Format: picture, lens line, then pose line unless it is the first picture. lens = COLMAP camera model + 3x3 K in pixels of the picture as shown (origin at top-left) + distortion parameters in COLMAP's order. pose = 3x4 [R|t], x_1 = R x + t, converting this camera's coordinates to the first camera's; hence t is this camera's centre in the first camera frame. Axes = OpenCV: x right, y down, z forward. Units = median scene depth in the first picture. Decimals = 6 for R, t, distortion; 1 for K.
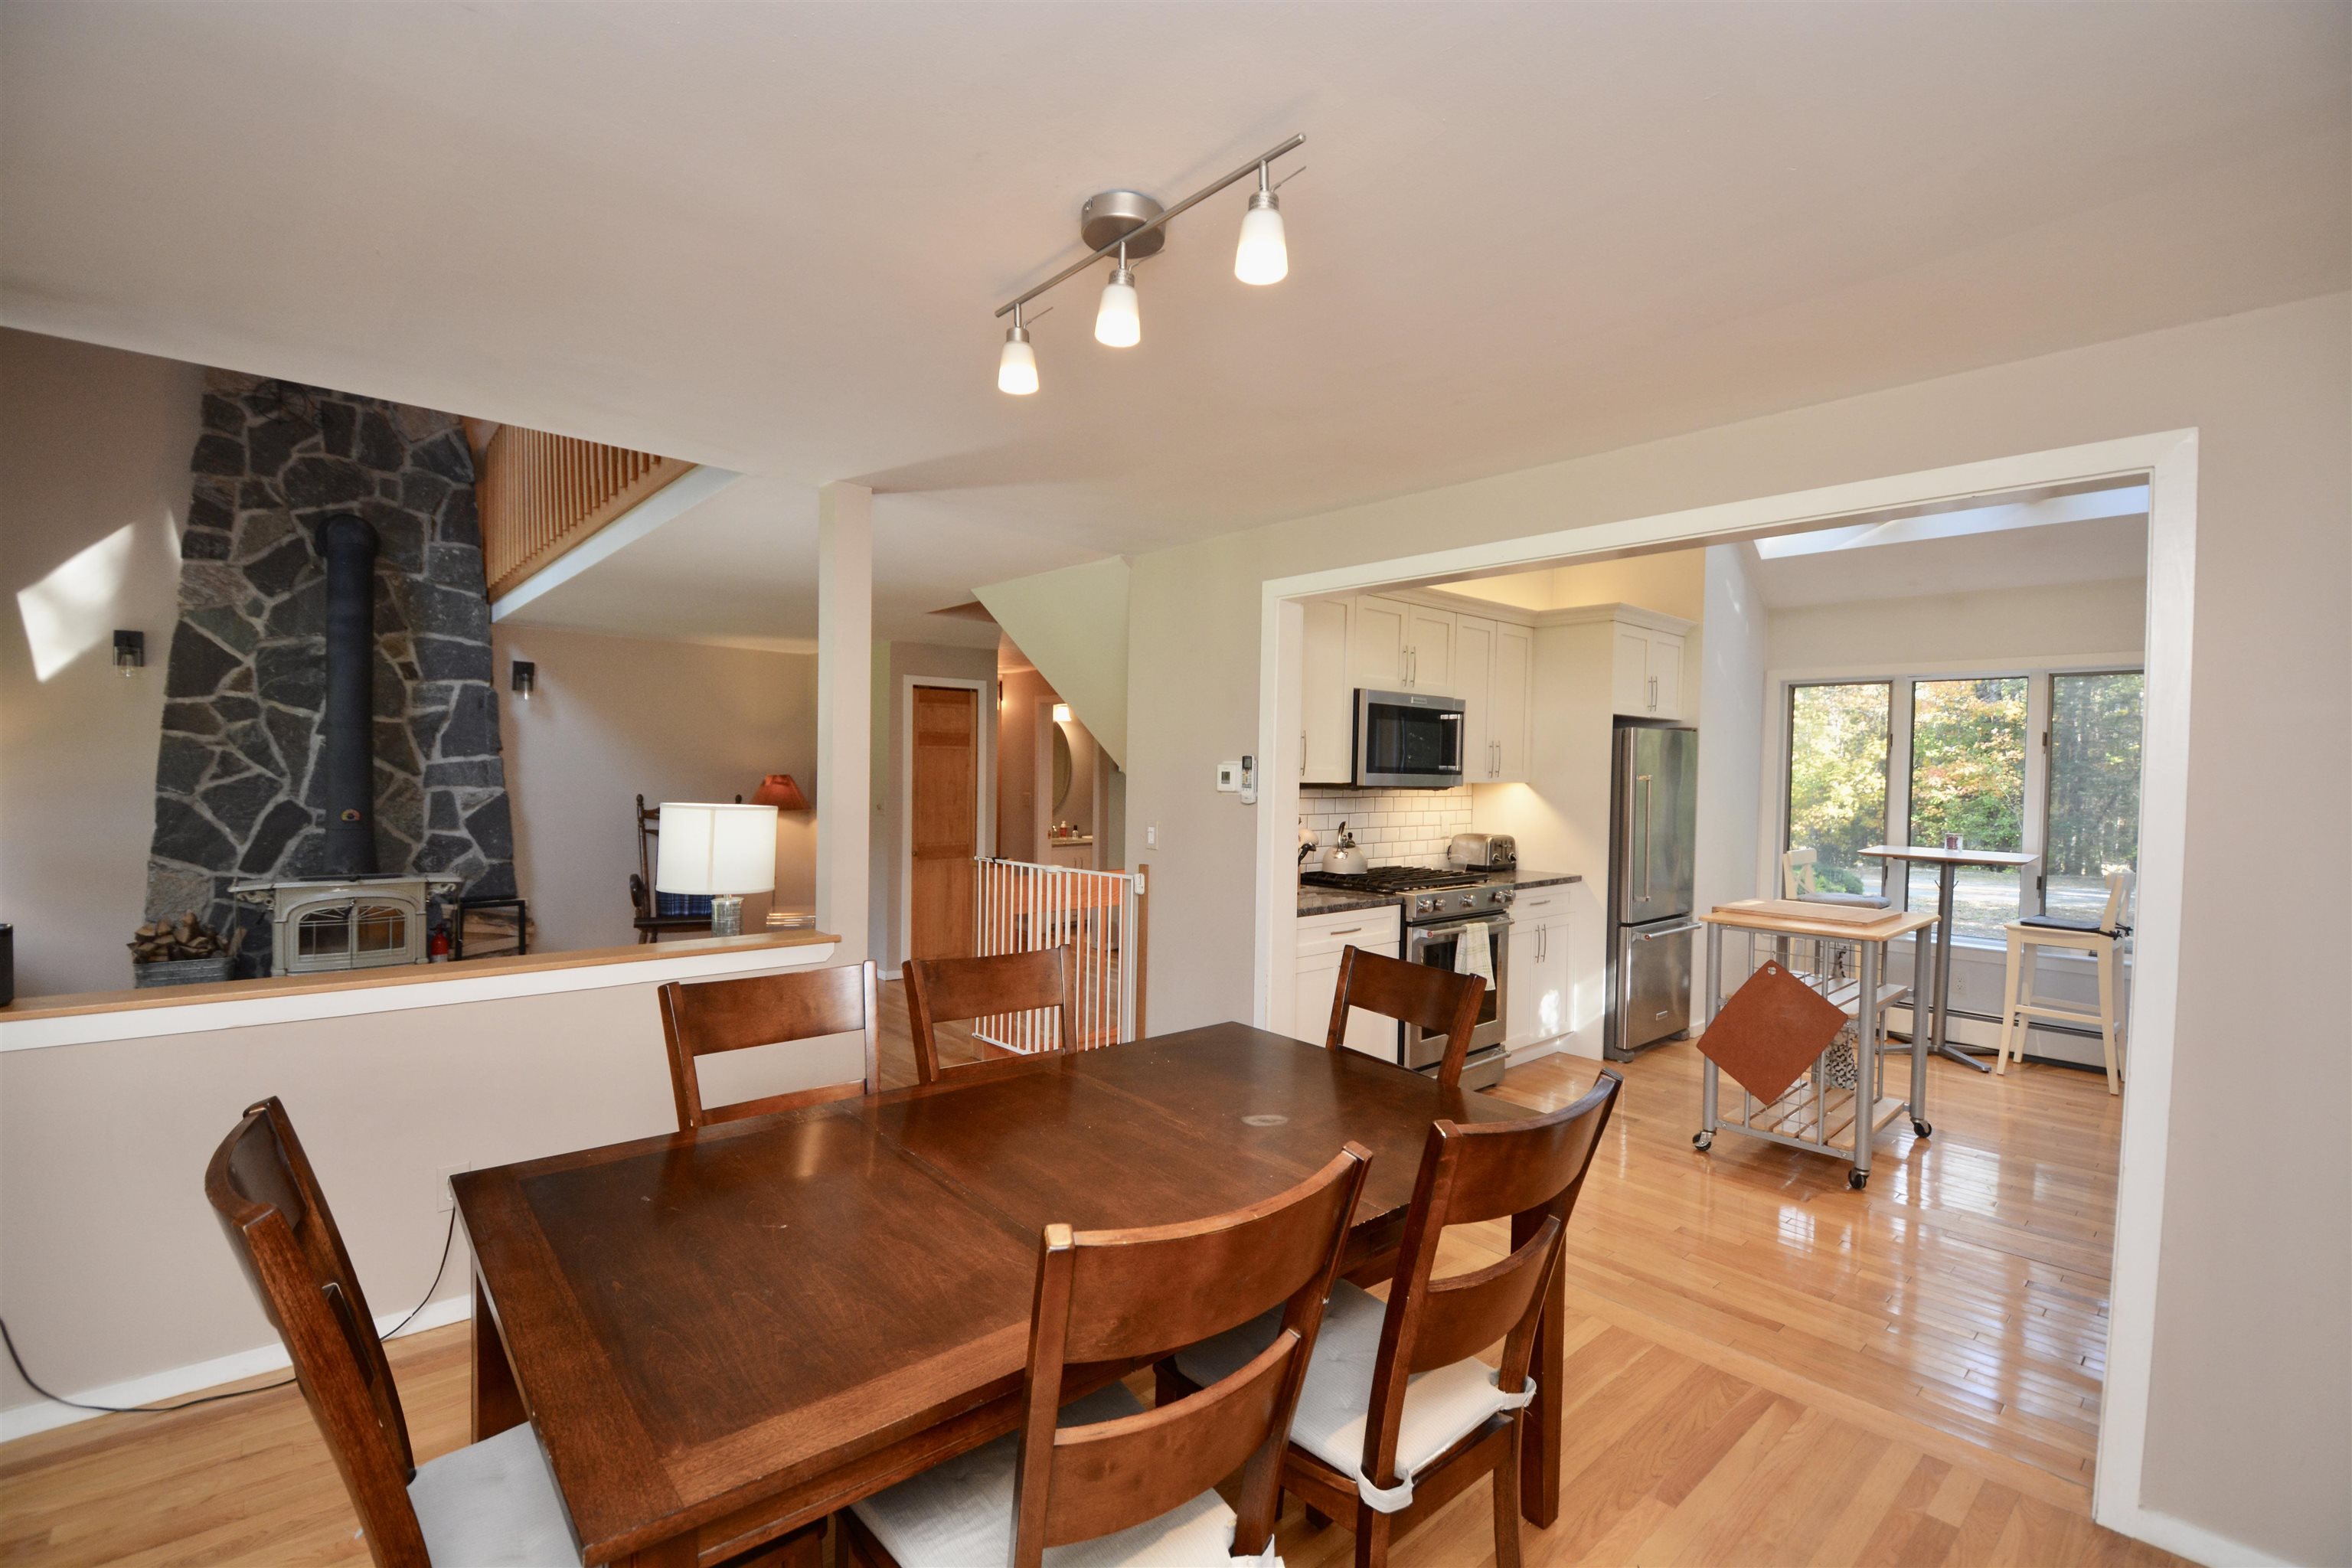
lens RADIAL K [[1031.4, 0, 1145.2], [0, 1031.4, 789.9], [0, 0, 1]] dist [0.002145, -0.019289]
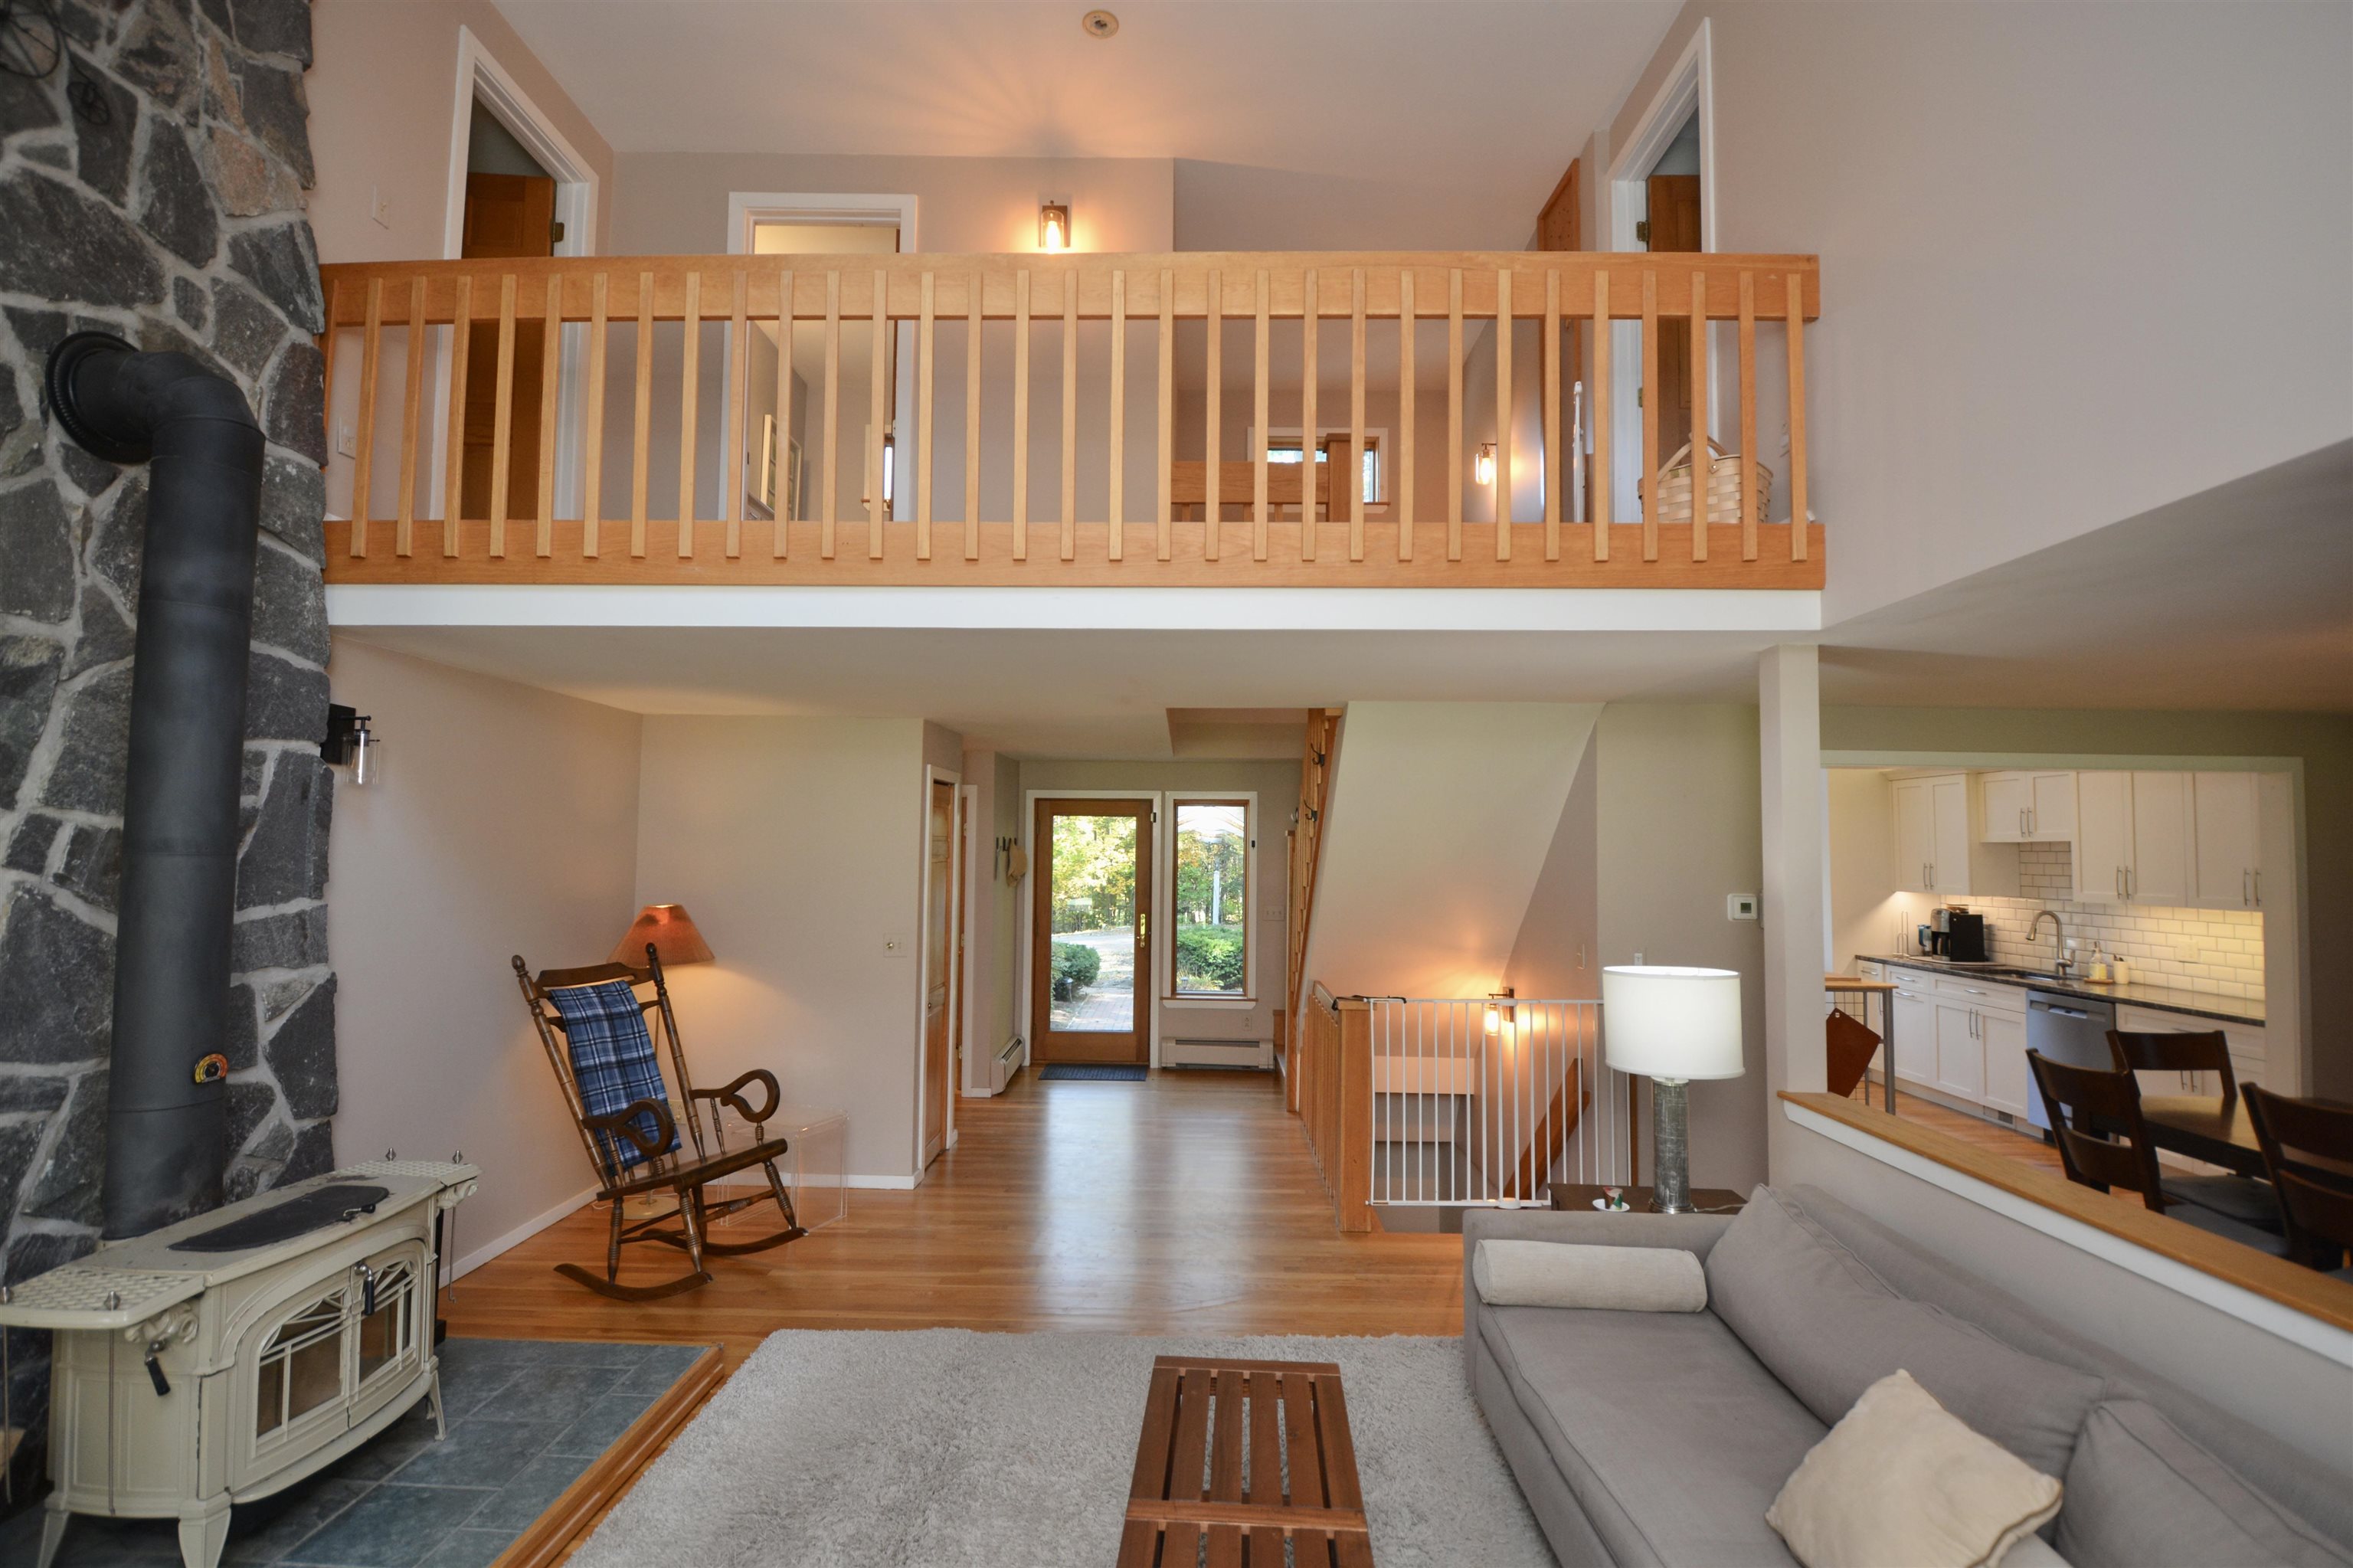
lens RADIAL K [[1075.6, 0, 1169.2], [0, 1075.6, 788.8], [0, 0, 1]] dist [0.026168, -0.023660]
pose [[0.669292, 0.032673, 0.742280, -0.874980], [0.015448, 0.998205, -0.057867, -0.058127], [-0.742838, 0.050197, 0.667586, 0.430912]]
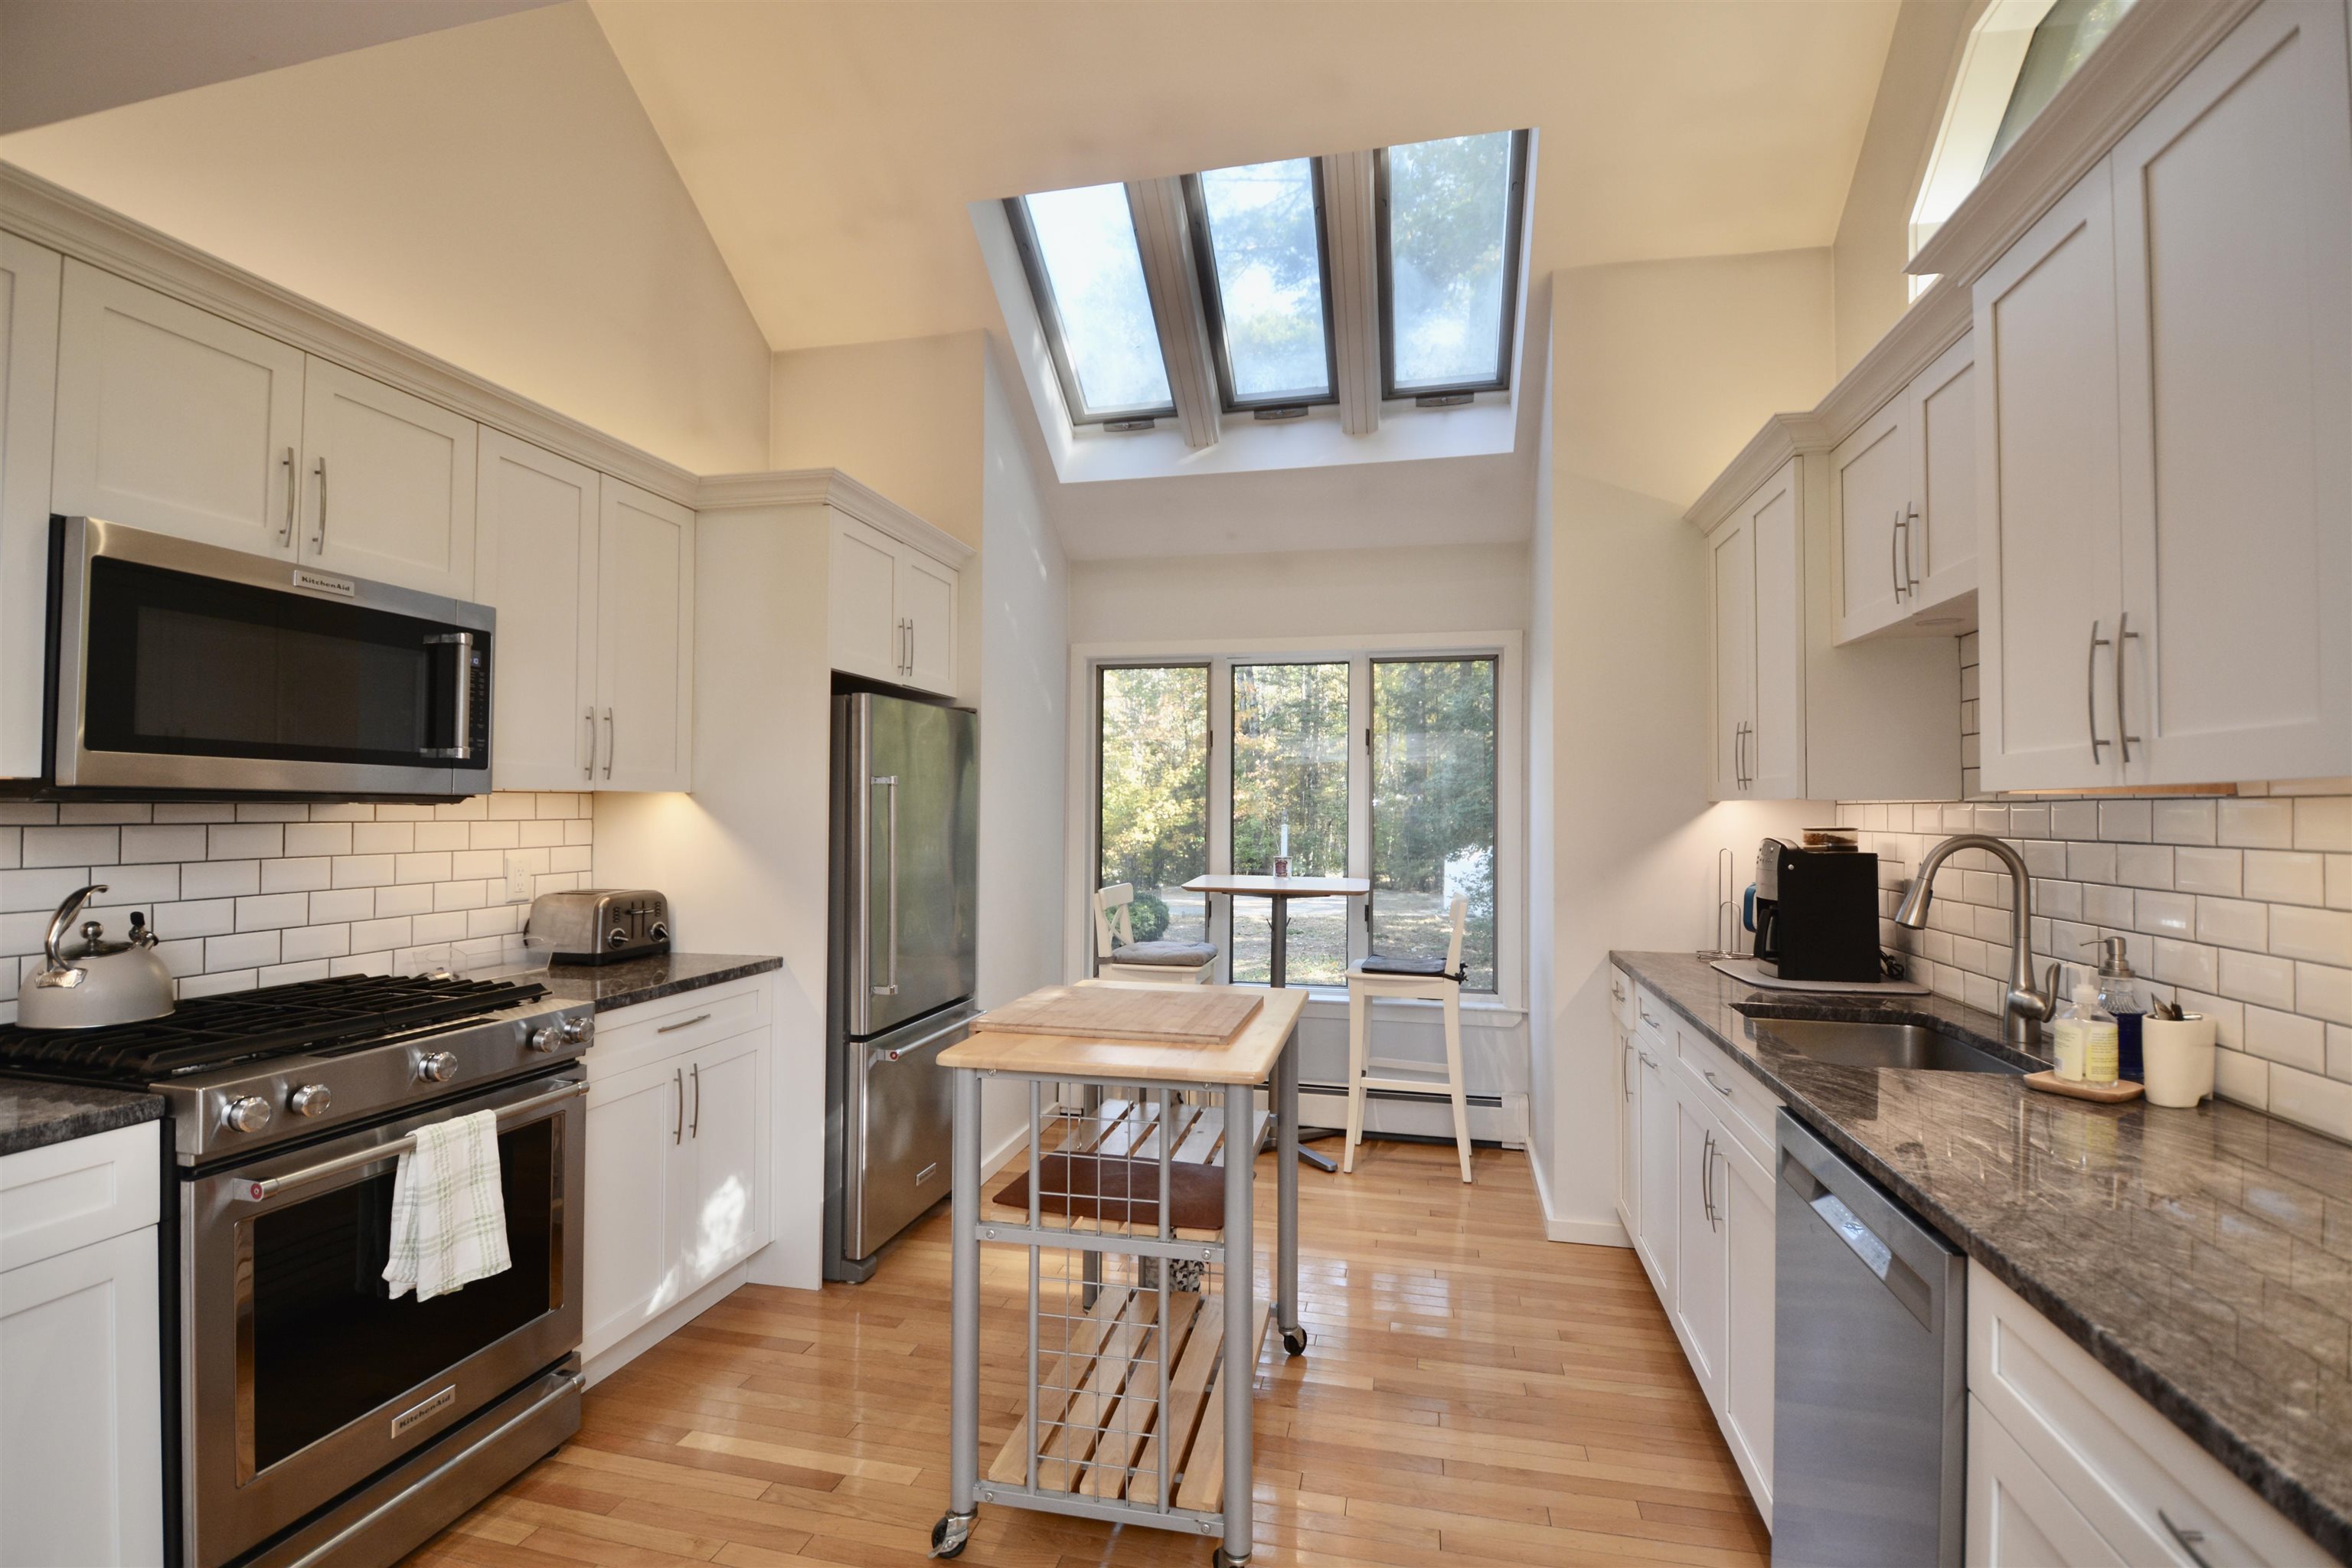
lens RADIAL K [[1052.2, 0, 1176.0], [0, 1052.2, 784.0], [0, 0, 1]] dist [0.016076, -0.019817]
pose [[0.809280, 0.002503, 0.587418, 0.243298], [0.020424, 0.999266, -0.032397, 0.011539], [-0.587068, 0.038216, 0.808635, 0.383056]]
